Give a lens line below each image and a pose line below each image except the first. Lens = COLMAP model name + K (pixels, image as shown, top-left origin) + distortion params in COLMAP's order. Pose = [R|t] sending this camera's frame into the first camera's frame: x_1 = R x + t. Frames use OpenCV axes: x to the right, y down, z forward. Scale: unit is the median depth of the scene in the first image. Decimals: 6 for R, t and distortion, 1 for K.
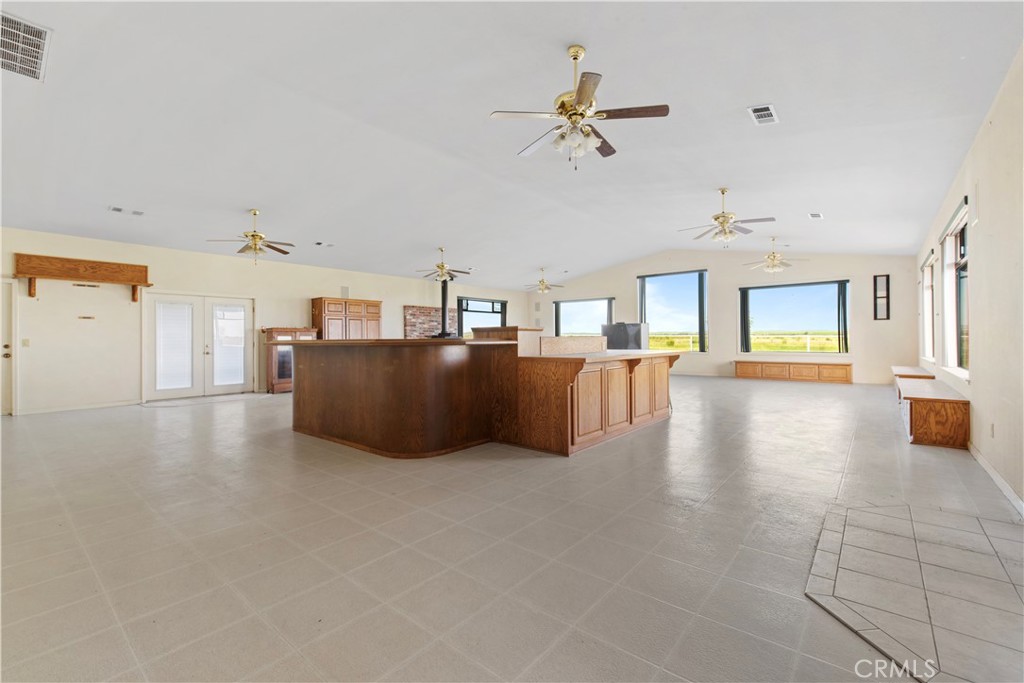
lens RADIAL K [[438.8, 0, 511.9], [0, 438.8, 329.3], [0, 0, 1]] dist [0.001582, -0.000154]
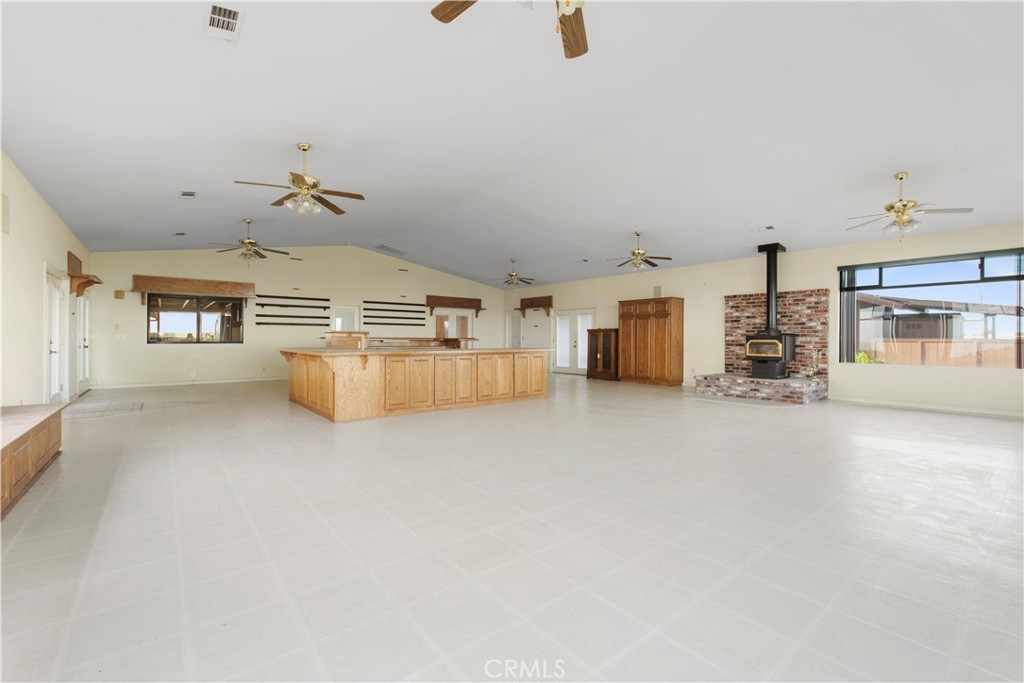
lens RADIAL K [[438.8, 0, 511.9], [0, 438.8, 329.3], [0, 0, 1]] dist [0.001582, -0.000154]
pose [[-0.193768, -0.009523, -0.981001, 0.594289], [0.021451, 0.999673, -0.013941, 0.007929], [0.980813, -0.023745, -0.193500, 0.757677]]
